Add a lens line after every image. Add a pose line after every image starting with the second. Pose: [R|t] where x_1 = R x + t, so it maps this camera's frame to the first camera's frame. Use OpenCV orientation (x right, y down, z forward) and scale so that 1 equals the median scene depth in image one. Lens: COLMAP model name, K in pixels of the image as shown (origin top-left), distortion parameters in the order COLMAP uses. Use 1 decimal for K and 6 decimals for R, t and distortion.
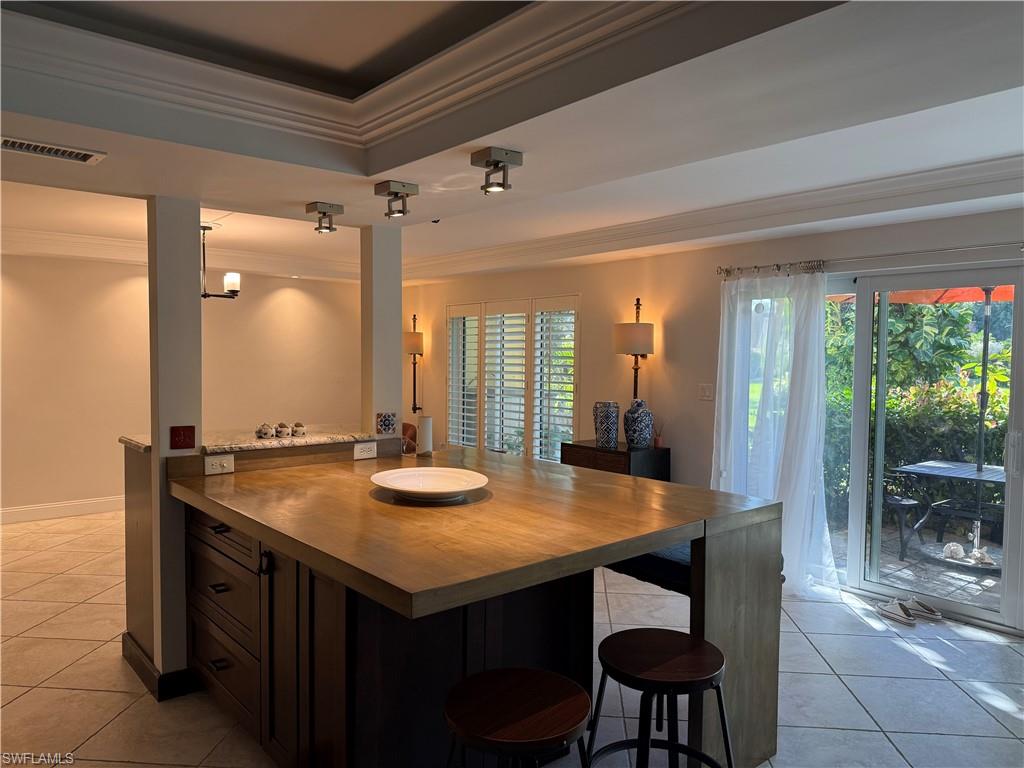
lens RADIAL K [[721.6, 0, 516.7], [0, 721.6, 390.0], [0, 0, 1]] dist [0.150945, -0.149485]
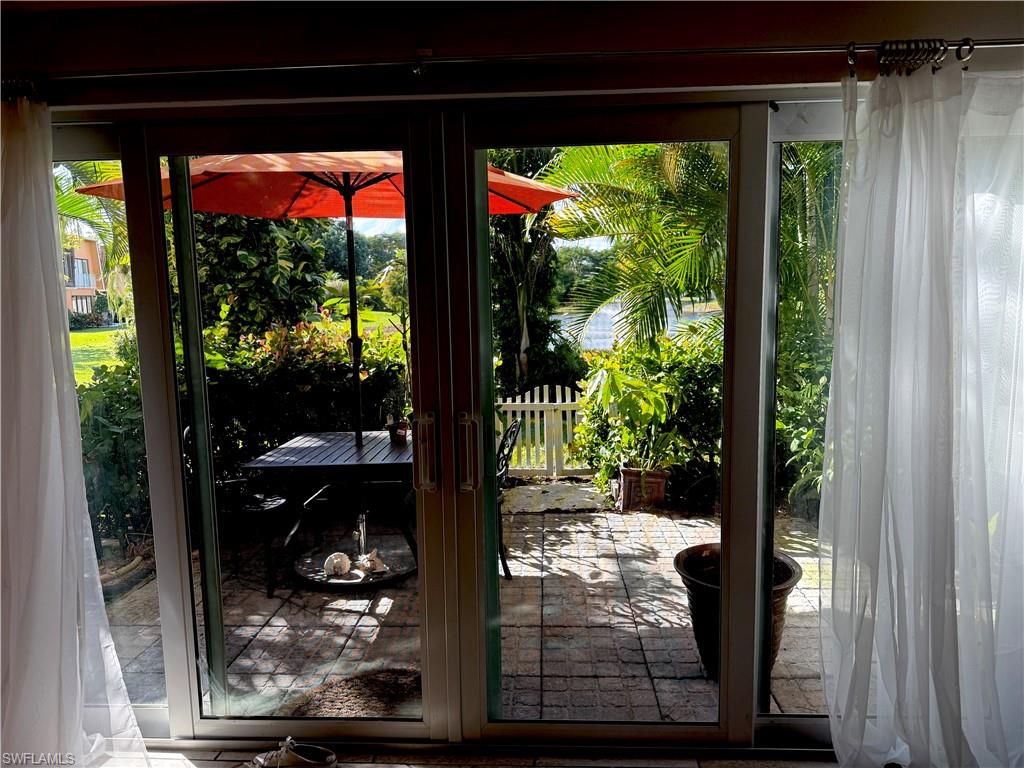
lens RADIAL K [[721.6, 0, 516.7], [0, 721.6, 390.0], [0, 0, 1]] dist [0.150945, -0.149485]
pose [[0.694917, -0.121461, 0.708758, 0.218881], [0.065853, 0.992239, 0.105474, -0.009714], [-0.716068, -0.026622, 0.697522, 0.377789]]
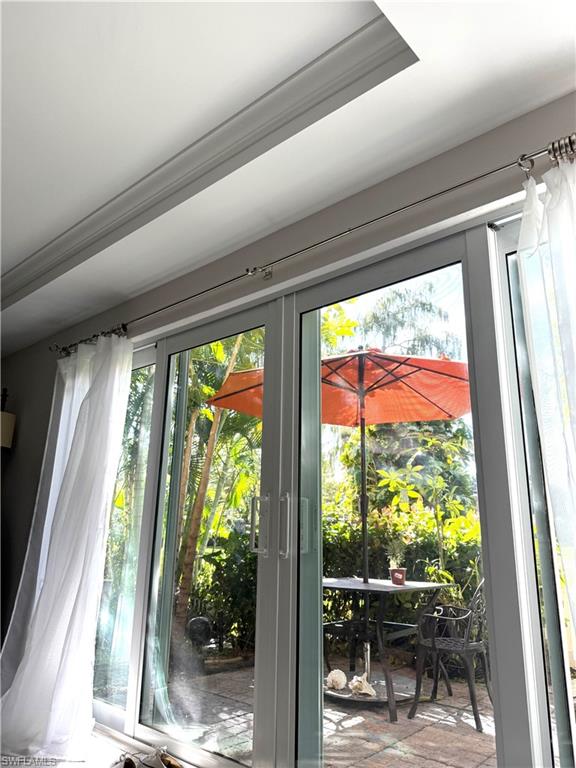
lens RADIAL K [[551.3, 0, 288.4], [0, 551.3, 388.2], [0, 0, 1]] dist [0.074374, -0.083795]
pose [[0.990206, 0.034864, 0.135192, 0.408403], [0.007532, 0.953570, -0.301078, 0.083272], [-0.139412, 0.299148, 0.943968, 0.281742]]
